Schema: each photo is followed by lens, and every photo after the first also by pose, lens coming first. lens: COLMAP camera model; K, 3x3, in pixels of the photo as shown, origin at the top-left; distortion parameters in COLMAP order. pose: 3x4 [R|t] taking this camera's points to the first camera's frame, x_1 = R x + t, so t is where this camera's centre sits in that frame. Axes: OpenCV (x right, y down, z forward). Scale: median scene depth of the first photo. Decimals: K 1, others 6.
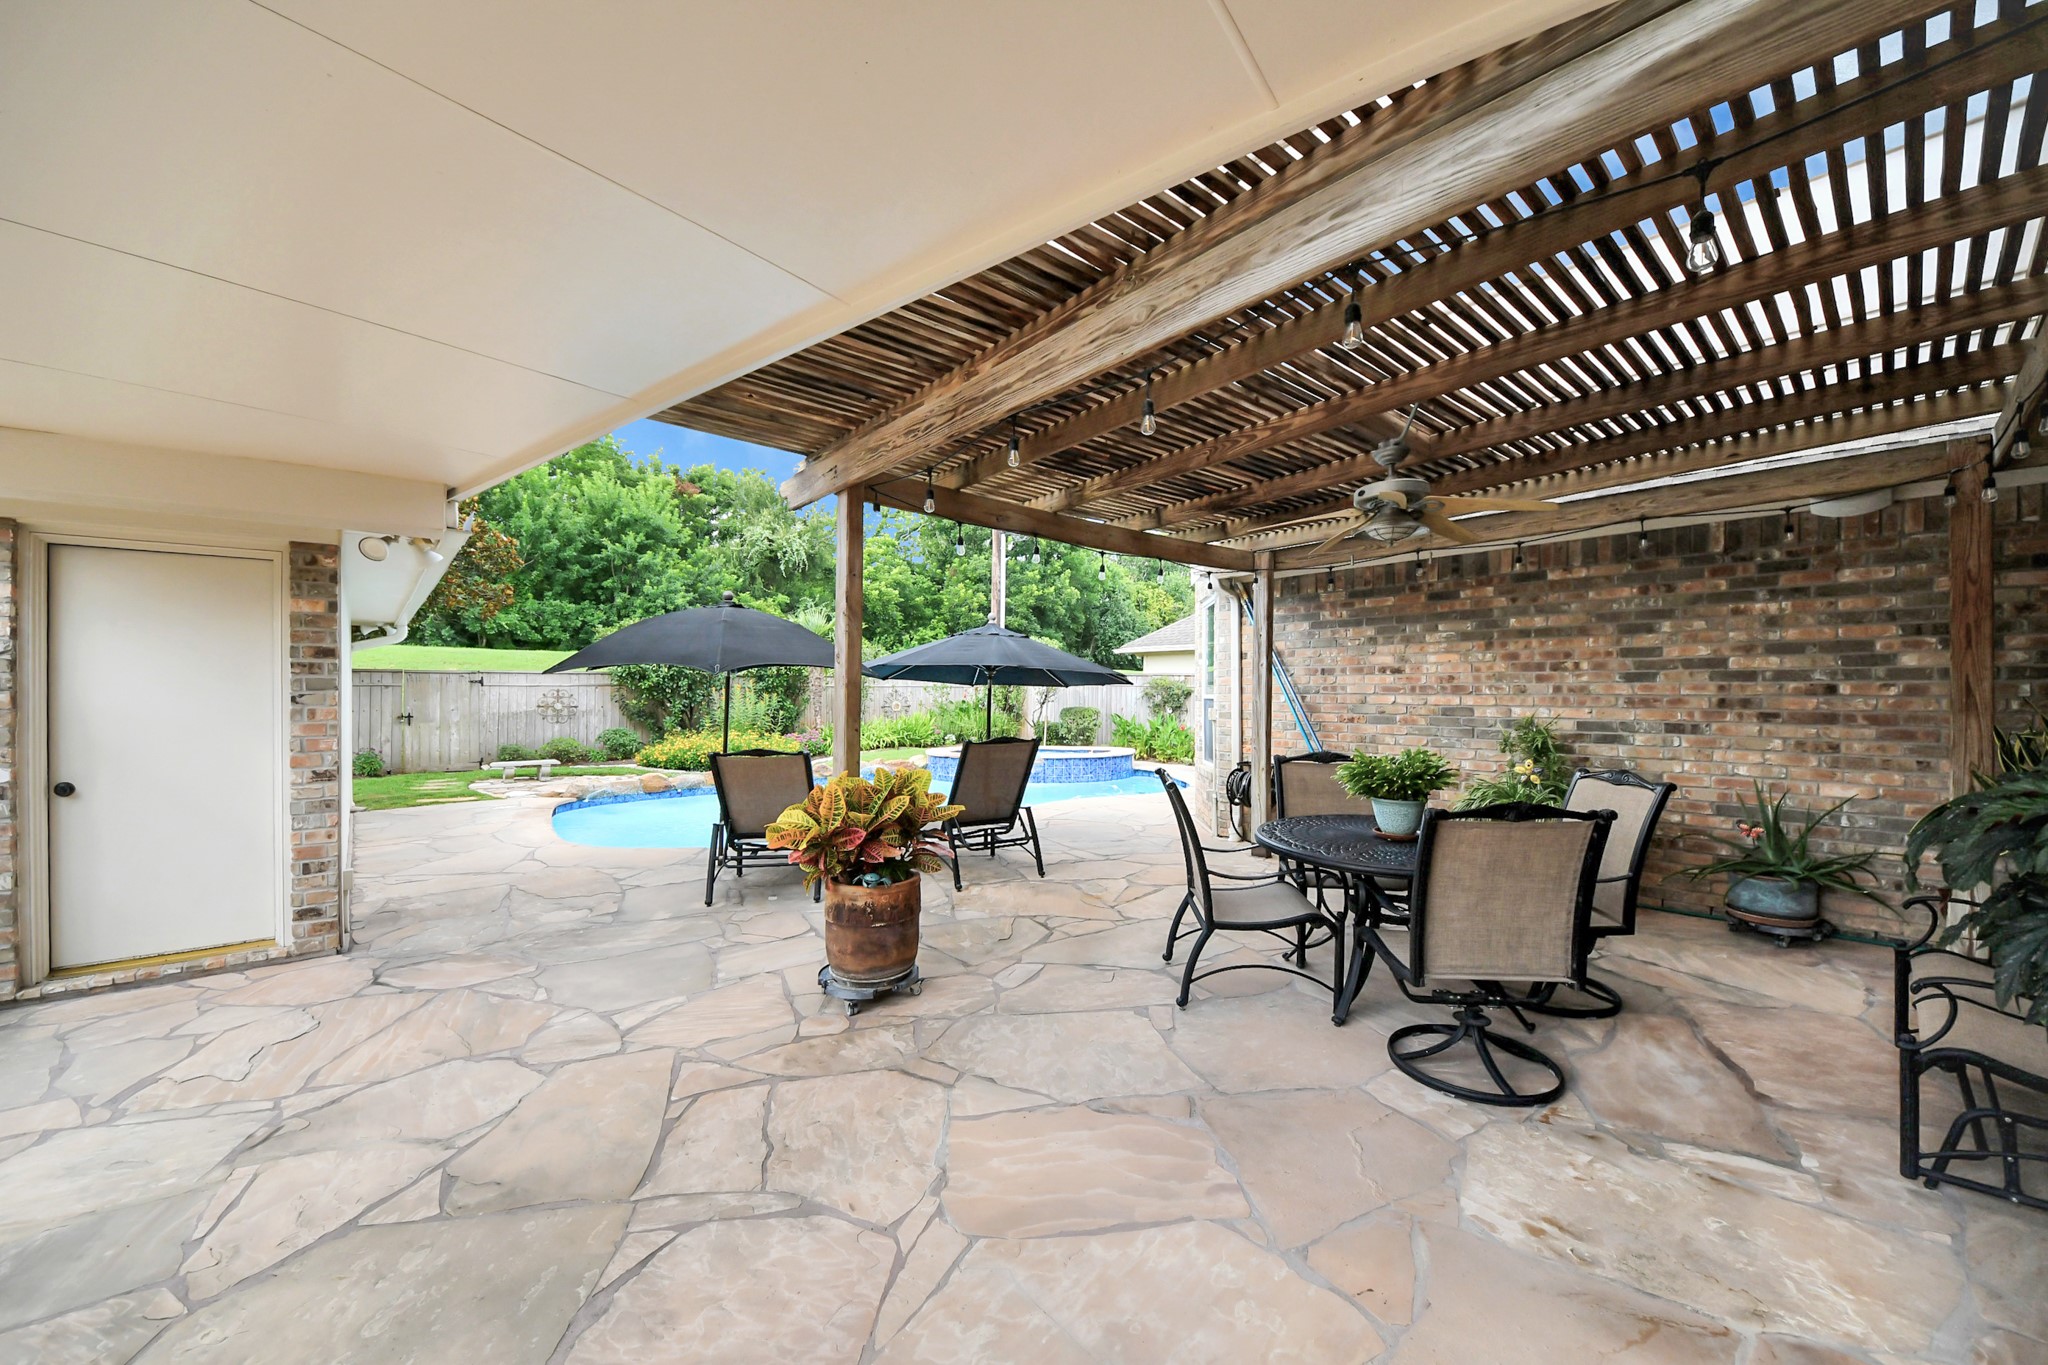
lens RADIAL K [[752.8, 0, 1008.7], [0, 752.8, 687.3], [0, 0, 1]] dist [0.000000, -0.000218]
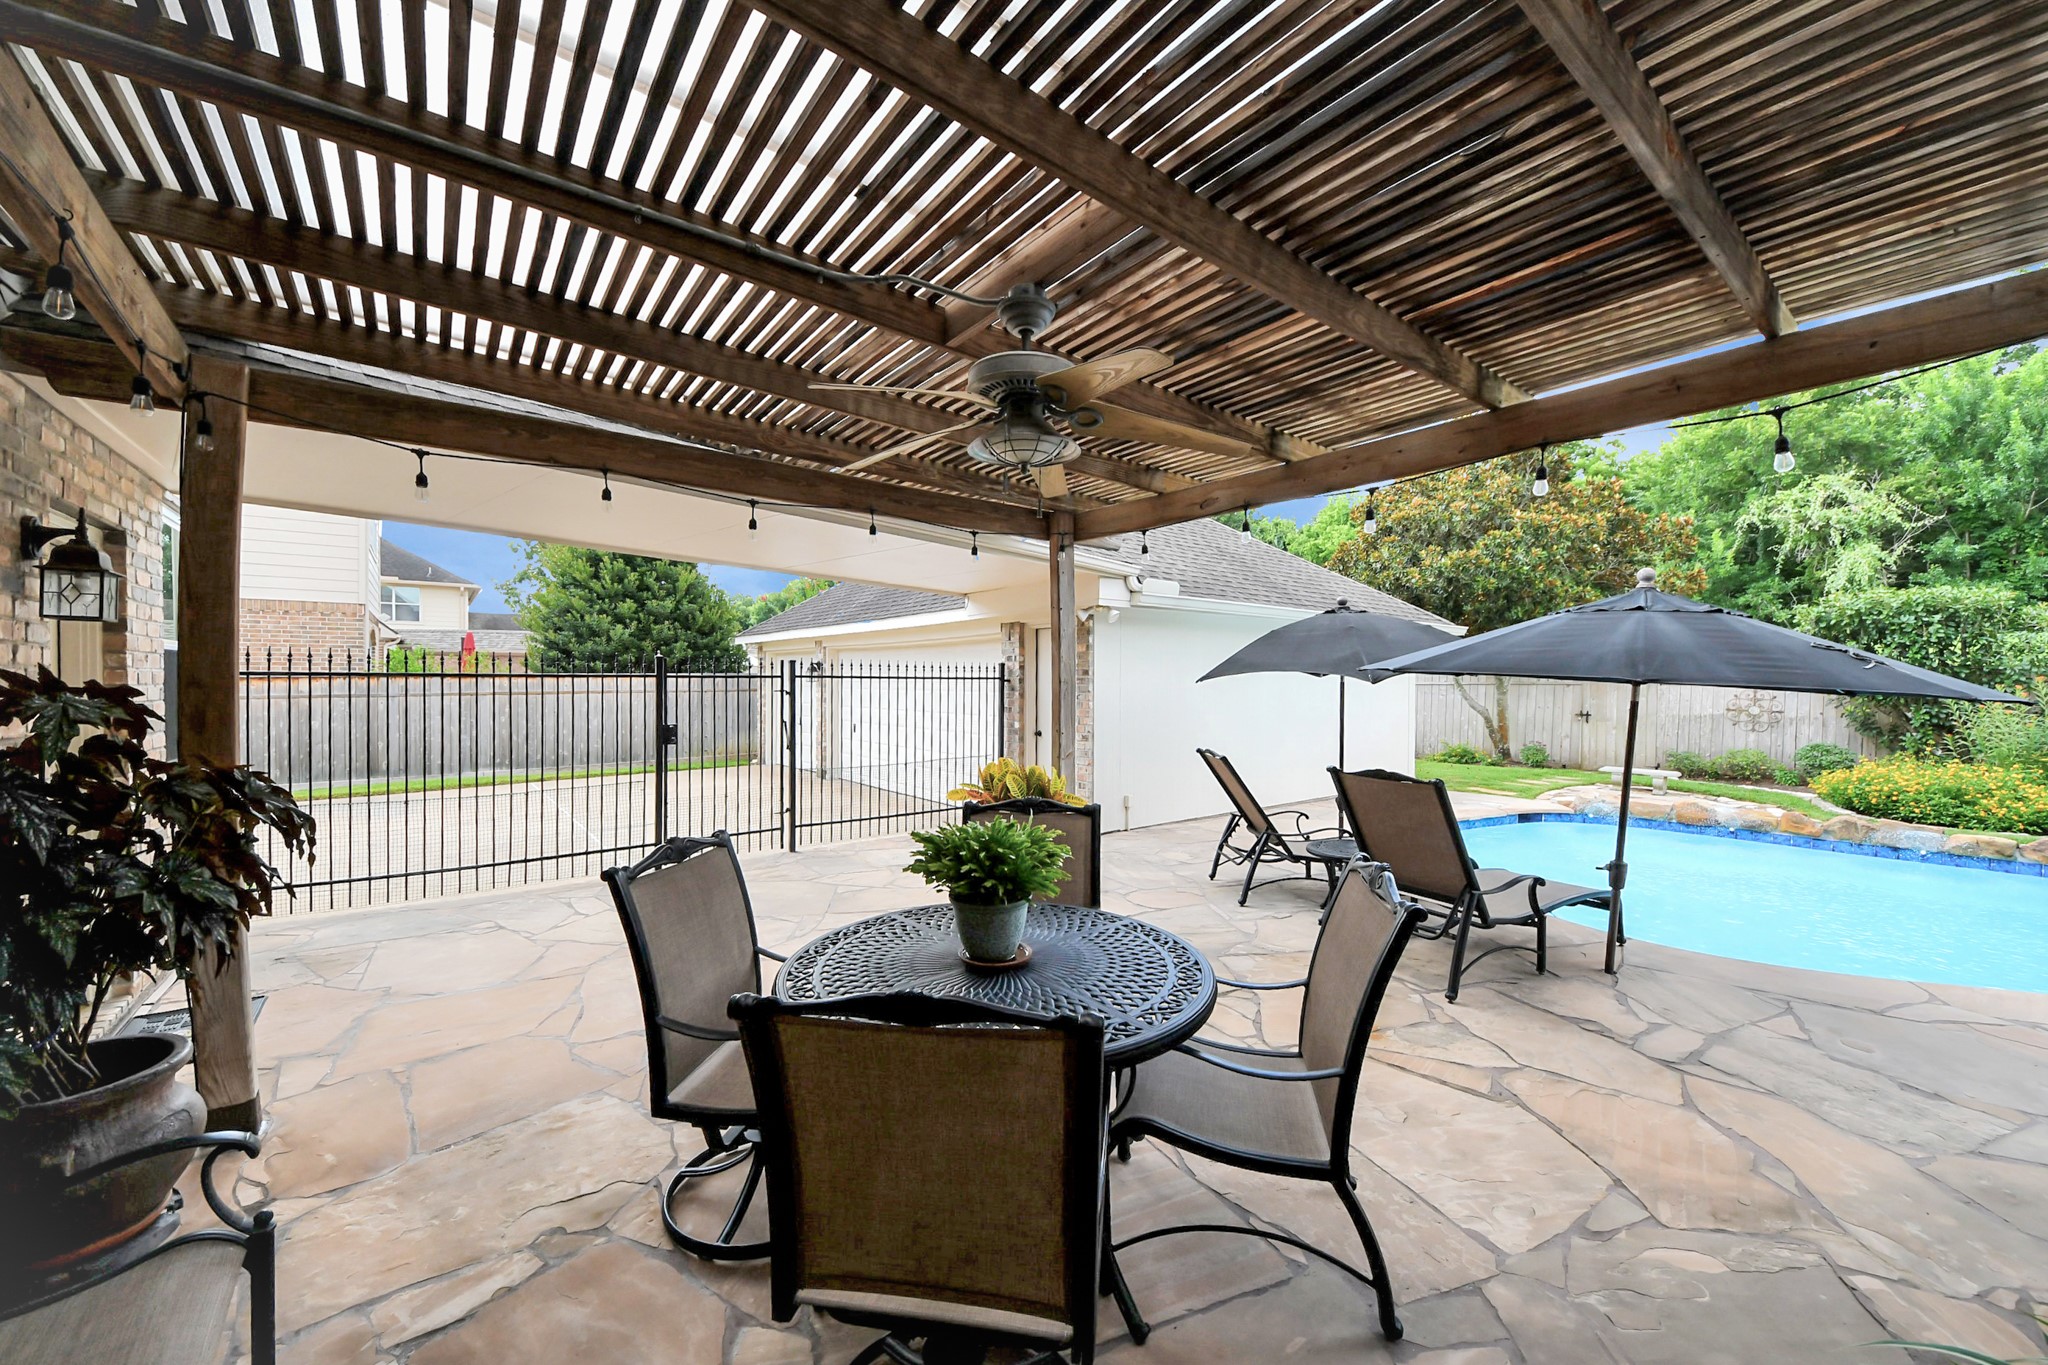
lens RADIAL K [[752.8, 0, 1008.7], [0, 752.8, 687.3], [0, 0, 1]] dist [0.000000, -0.000218]
pose [[-0.048408, 0.009510, -0.998782, 0.715897], [-0.000929, 0.999954, 0.009566, -0.019902], [0.998827, 0.001391, -0.048396, 0.666306]]
